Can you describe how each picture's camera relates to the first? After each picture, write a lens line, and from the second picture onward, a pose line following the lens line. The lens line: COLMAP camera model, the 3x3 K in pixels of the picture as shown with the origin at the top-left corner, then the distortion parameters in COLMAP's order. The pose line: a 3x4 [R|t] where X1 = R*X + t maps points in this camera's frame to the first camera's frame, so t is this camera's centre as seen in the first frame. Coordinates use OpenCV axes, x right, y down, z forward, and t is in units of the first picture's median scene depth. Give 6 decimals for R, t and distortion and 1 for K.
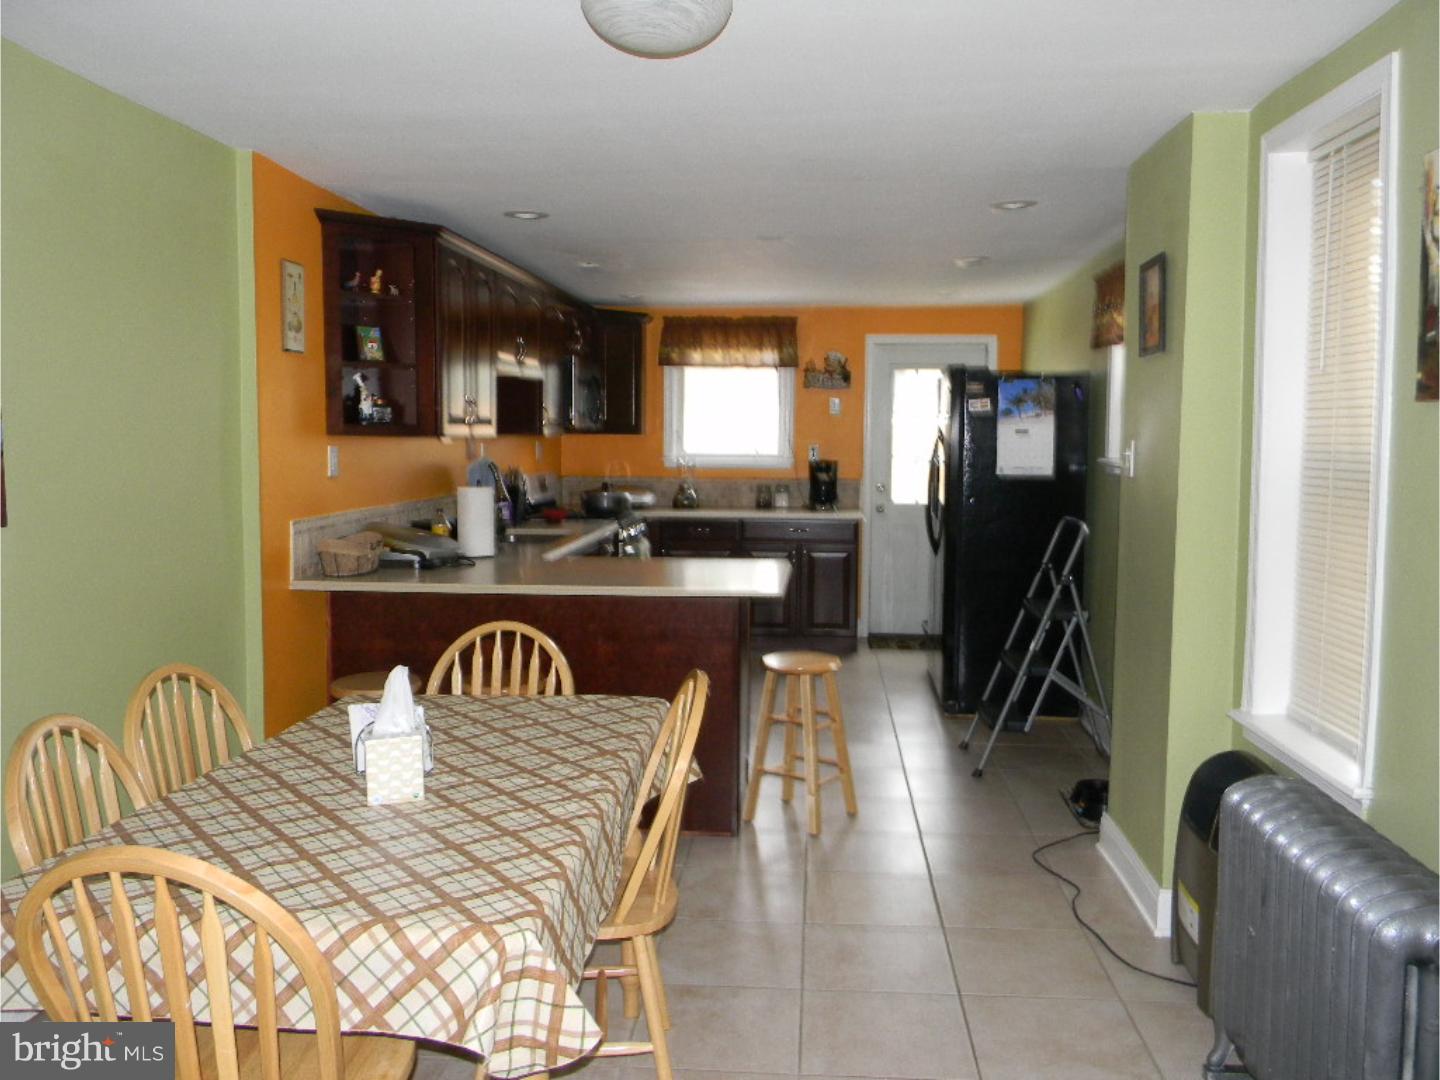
lens RADIAL K [[1171.3, 0, 721.7], [0, 1171.3, 526.7], [0, 0, 1]] dist [0.017346, -0.029141]
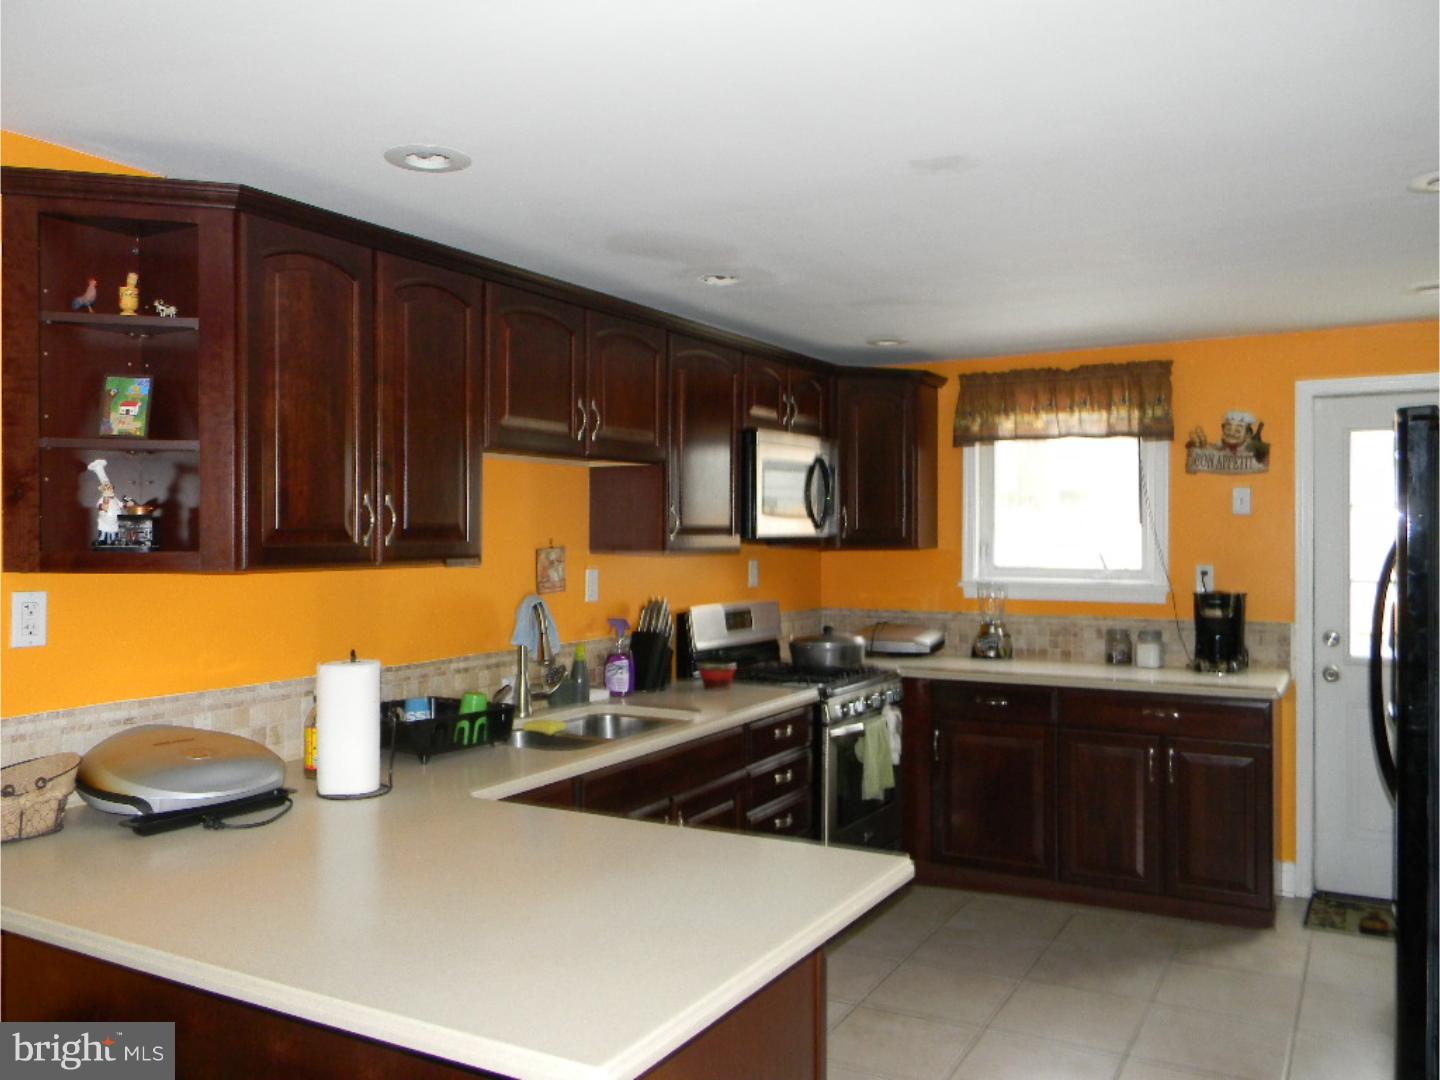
lens RADIAL K [[1171.3, 0, 721.7], [0, 1171.3, 526.7], [0, 0, 1]] dist [0.017346, -0.029141]
pose [[0.909552, -0.006985, -0.415530, 0.261830], [-0.027943, 0.996568, -0.077917, -0.088420], [0.414649, 0.082481, 0.906236, 0.856976]]
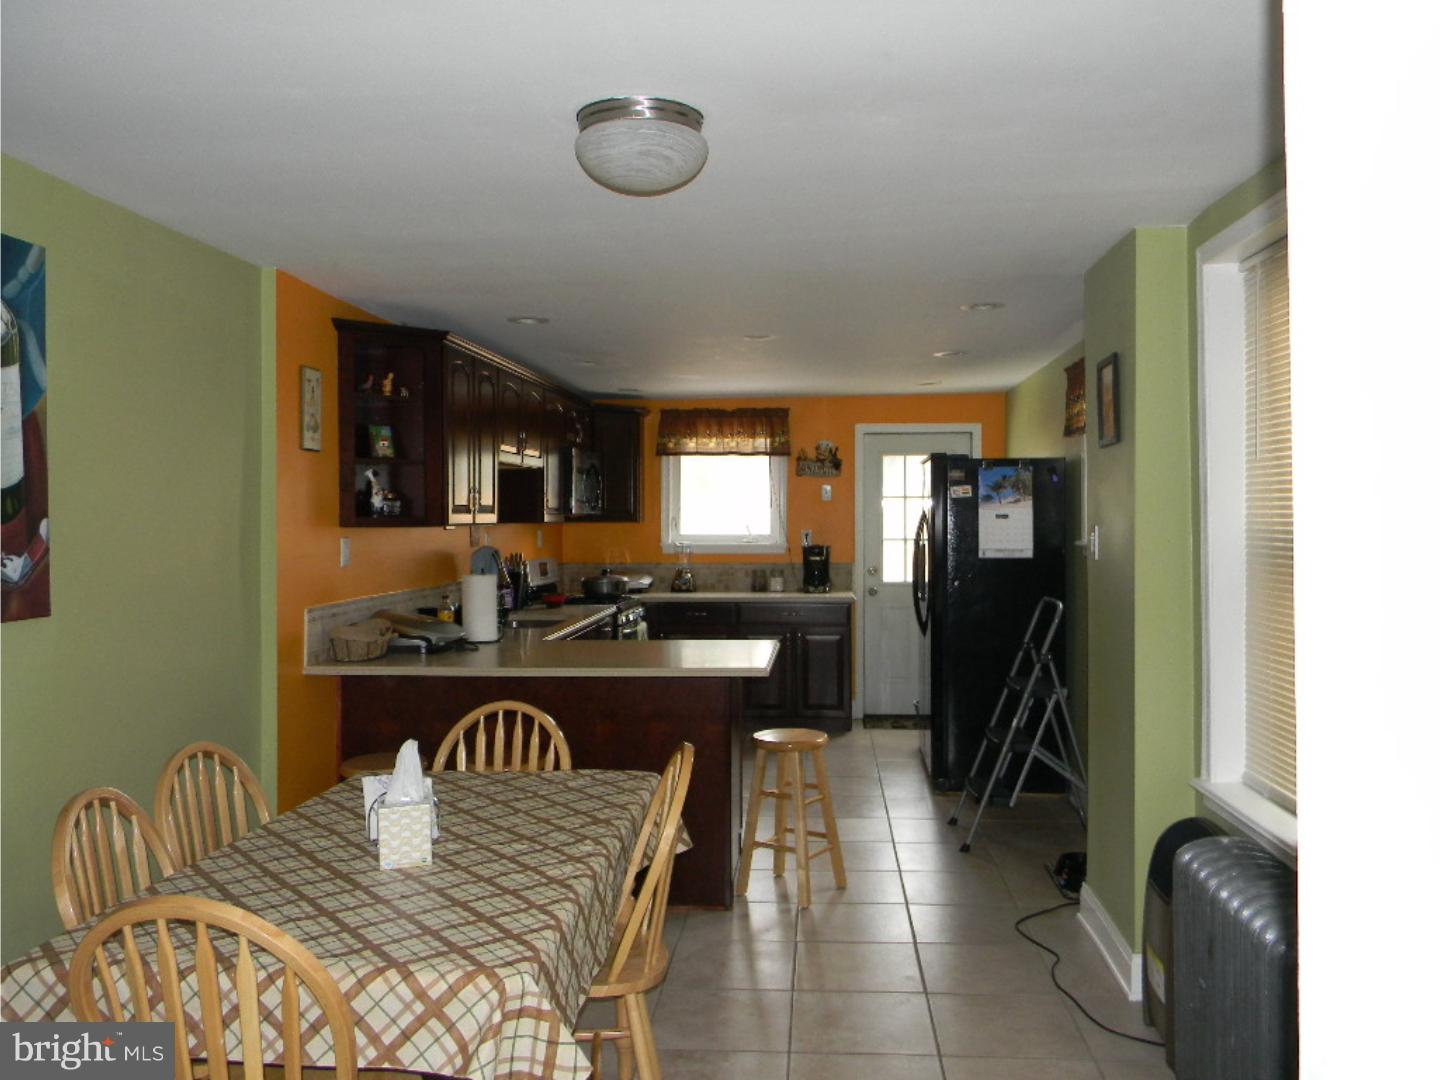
lens RADIAL K [[1171.3, 0, 721.7], [0, 1171.3, 526.7], [0, 0, 1]] dist [0.017346, -0.029141]
pose [[0.999942, -0.010477, -0.002337, 0.015258], [0.010281, 0.997339, -0.072172, 0.001594], [0.003087, 0.072143, 0.997389, -0.077503]]
